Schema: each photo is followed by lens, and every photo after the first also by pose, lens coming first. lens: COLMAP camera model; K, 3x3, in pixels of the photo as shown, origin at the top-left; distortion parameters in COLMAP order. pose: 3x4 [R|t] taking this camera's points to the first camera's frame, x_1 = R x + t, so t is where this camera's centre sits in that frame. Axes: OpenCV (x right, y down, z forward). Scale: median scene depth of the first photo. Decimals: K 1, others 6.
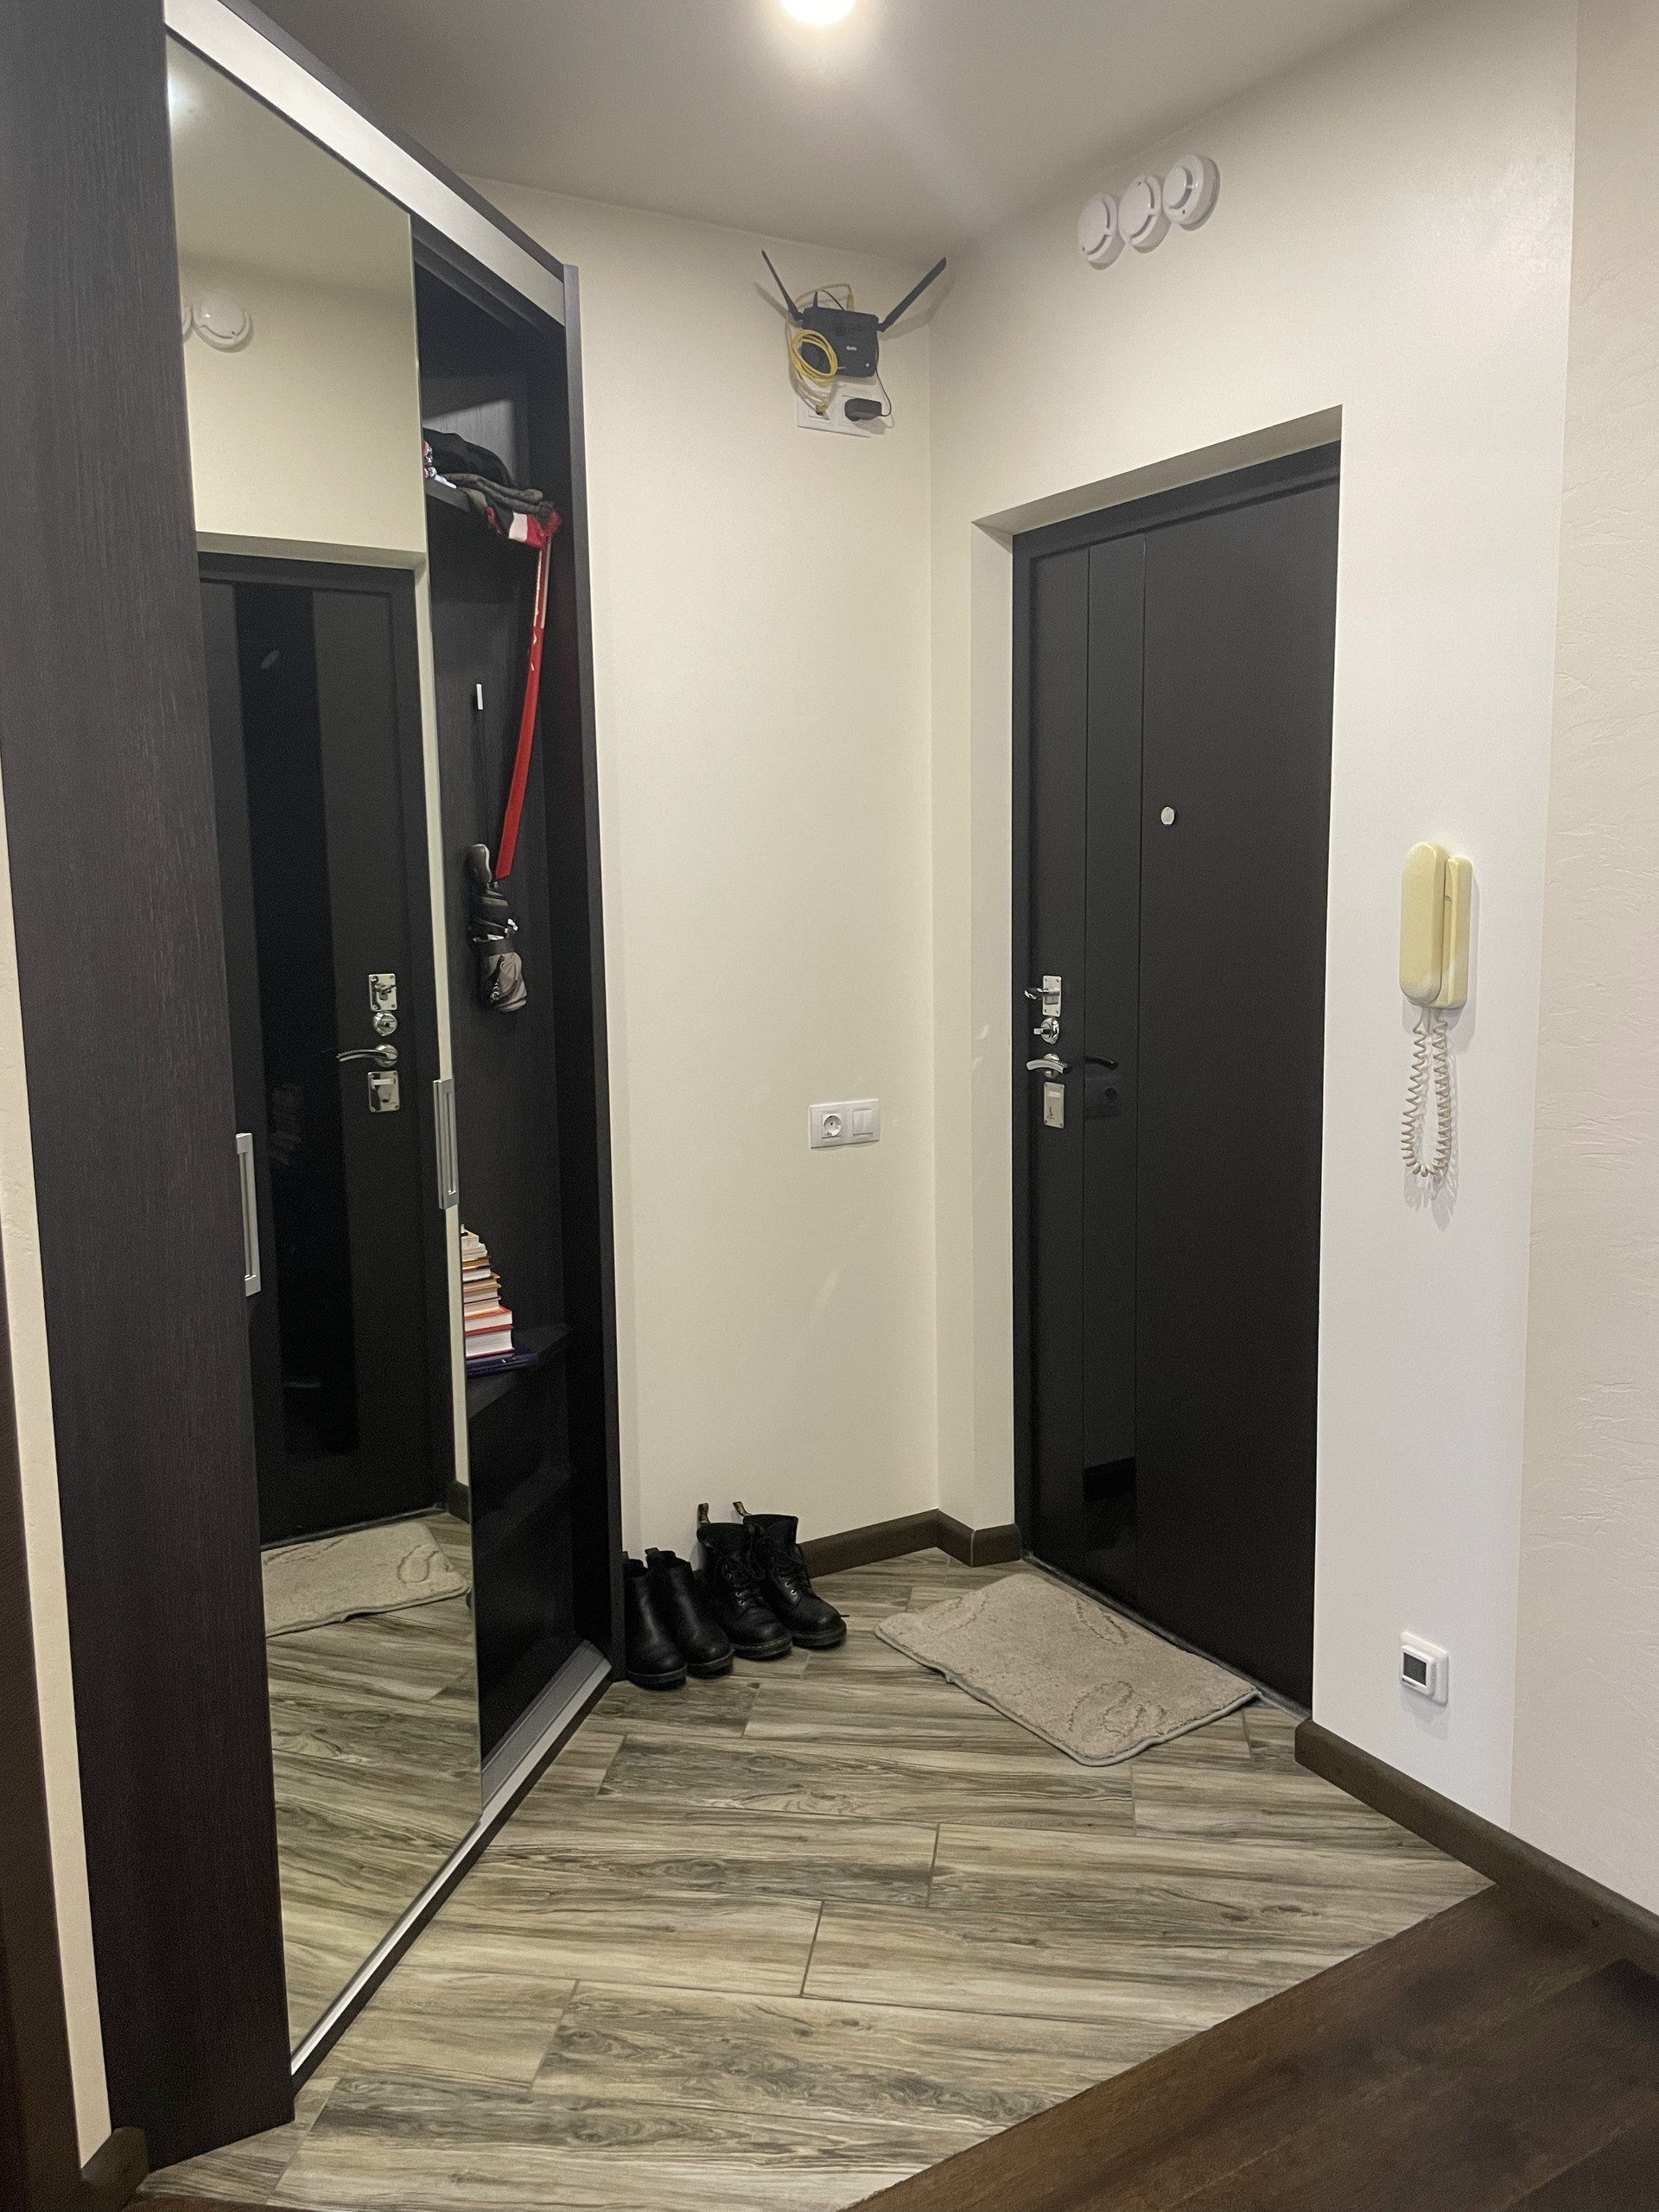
lens RADIAL K [[1706.5, 0, 859.1], [0, 1706.5, 1060.6], [0, 0, 1]] dist [0.064083, -0.090802]
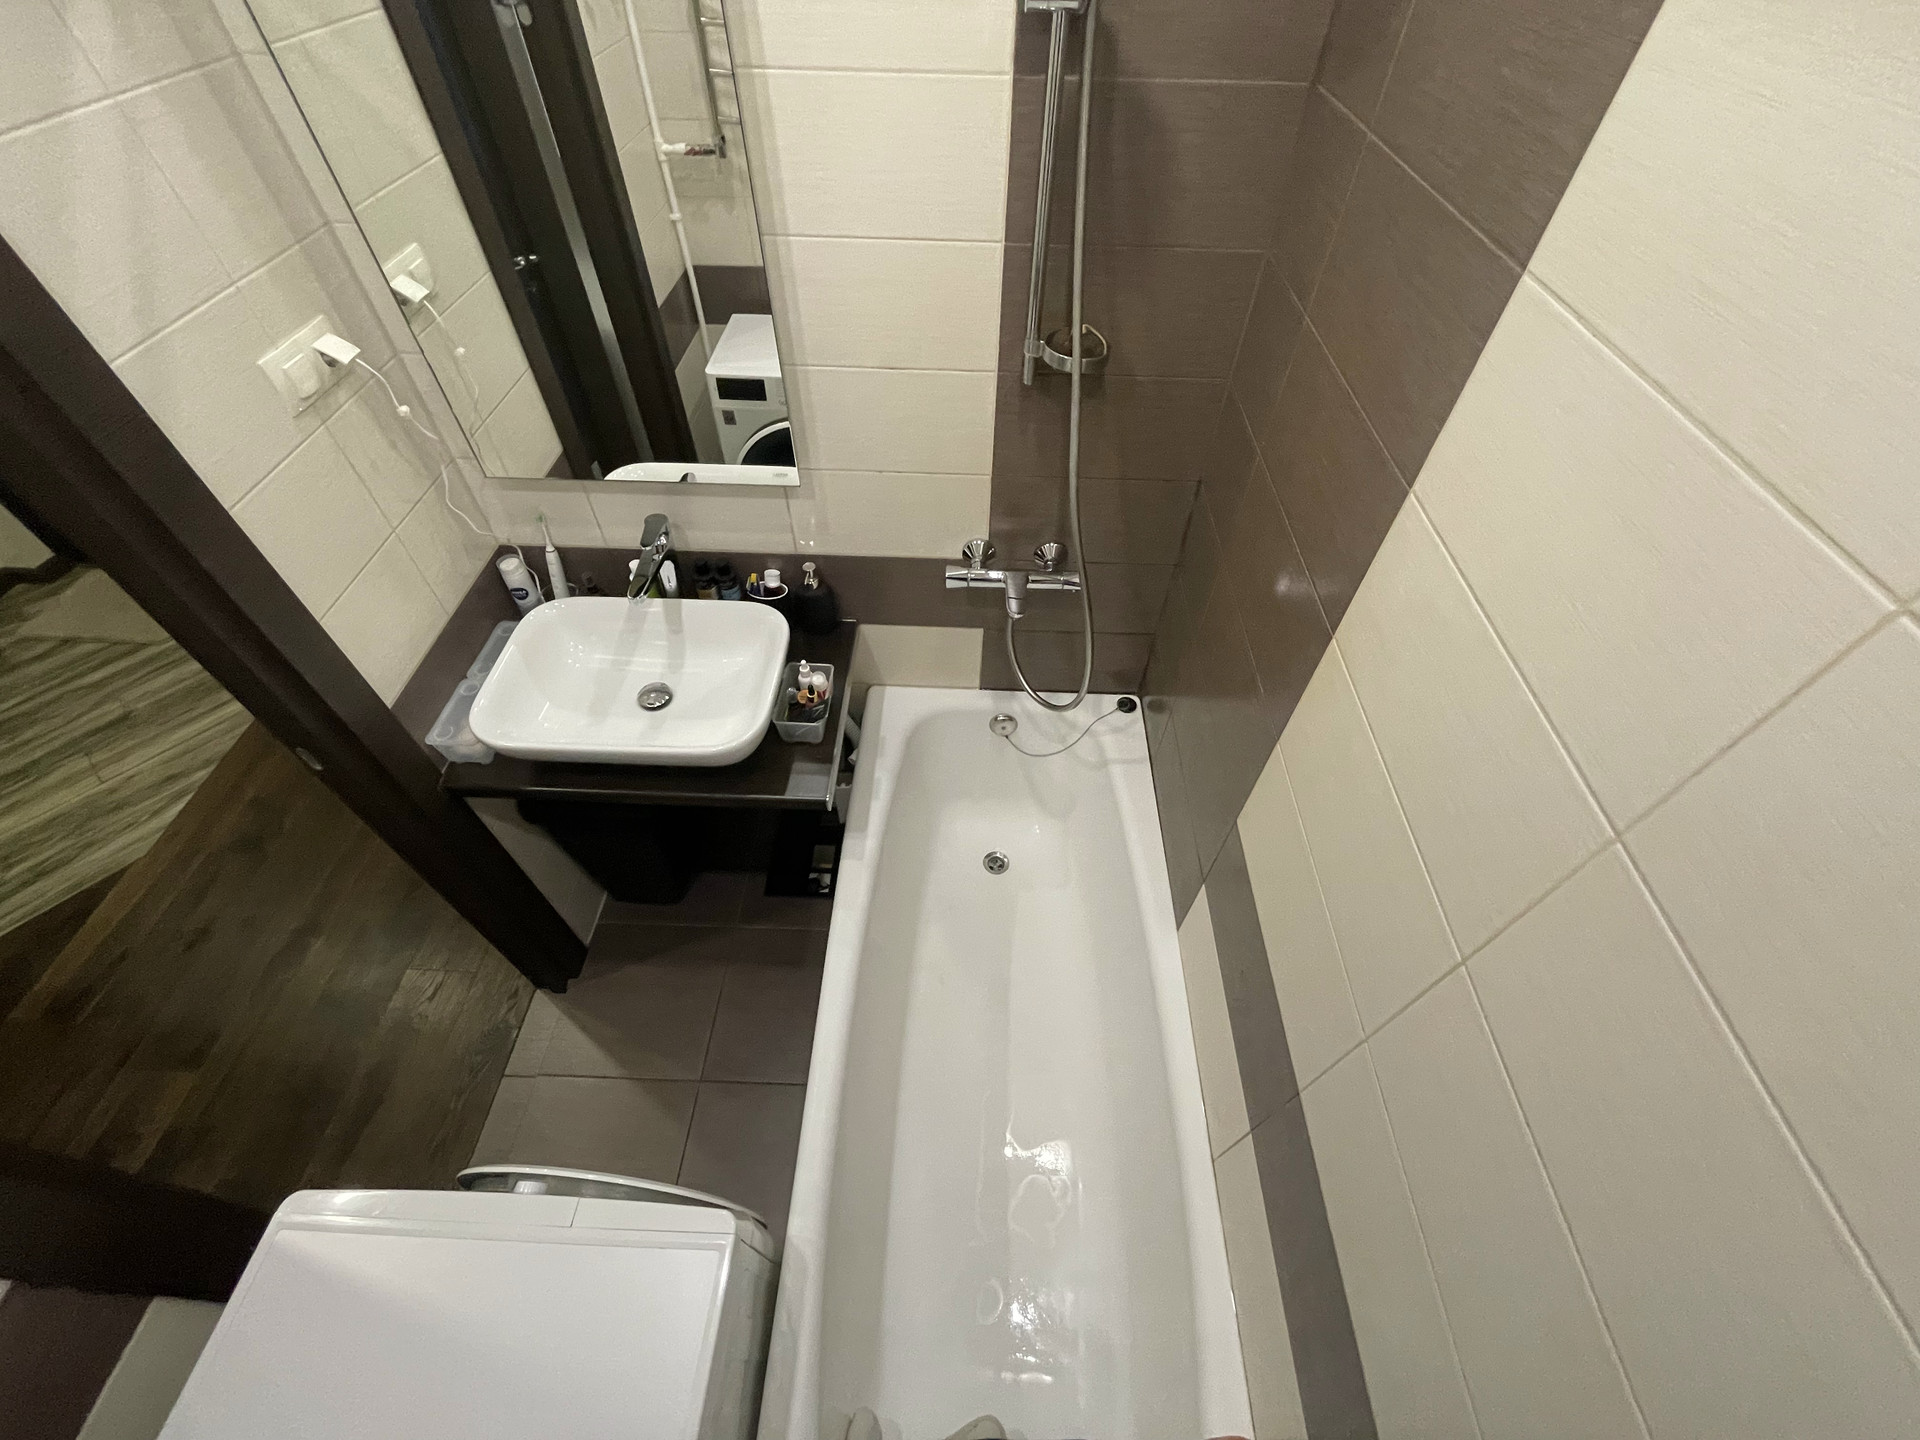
lens RADIAL K [[783.2, 0, 959.1], [0, 783.2, 716.7], [0, 0, 1]] dist [-0.003232, 0.000064]
pose [[0.555582, -0.620856, 0.553052, 0.062755], [0.086986, 0.704907, 0.703946, -0.152803], [-0.826899, -0.342992, 0.445639, -0.353477]]
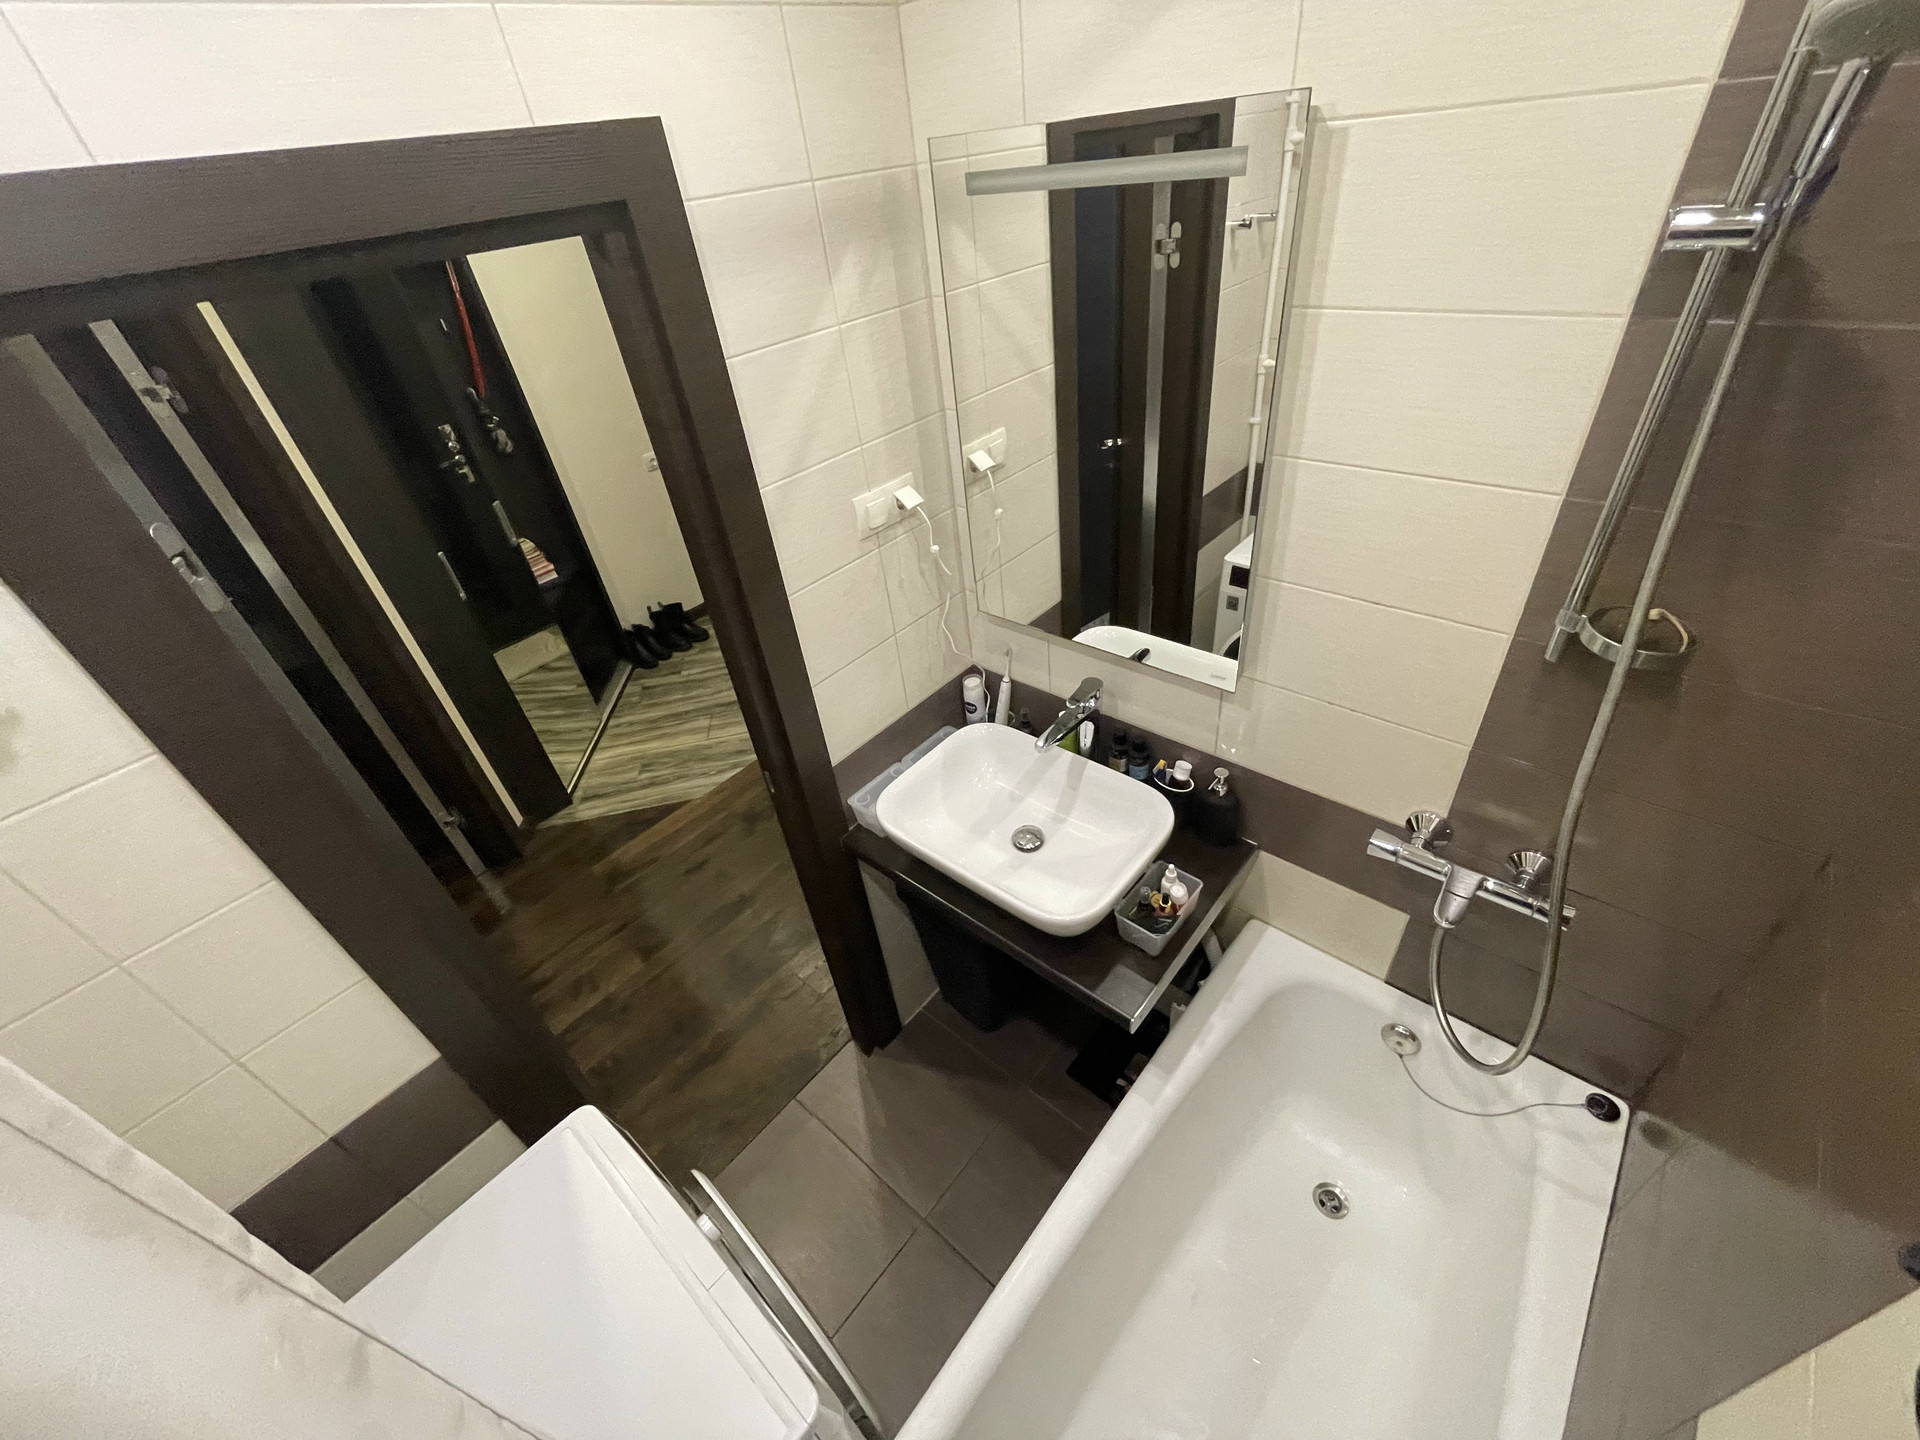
lens RADIAL K [[783.2, 0, 954.6], [0, 783.2, 716.5], [0, 0, 1]] dist [-0.003232, 0.000064]
pose [[0.951920, -0.248884, 0.178618, 0.121418], [0.135191, 0.864503, 0.484106, -0.152538], [-0.274902, -0.436683, 0.856584, -0.359237]]
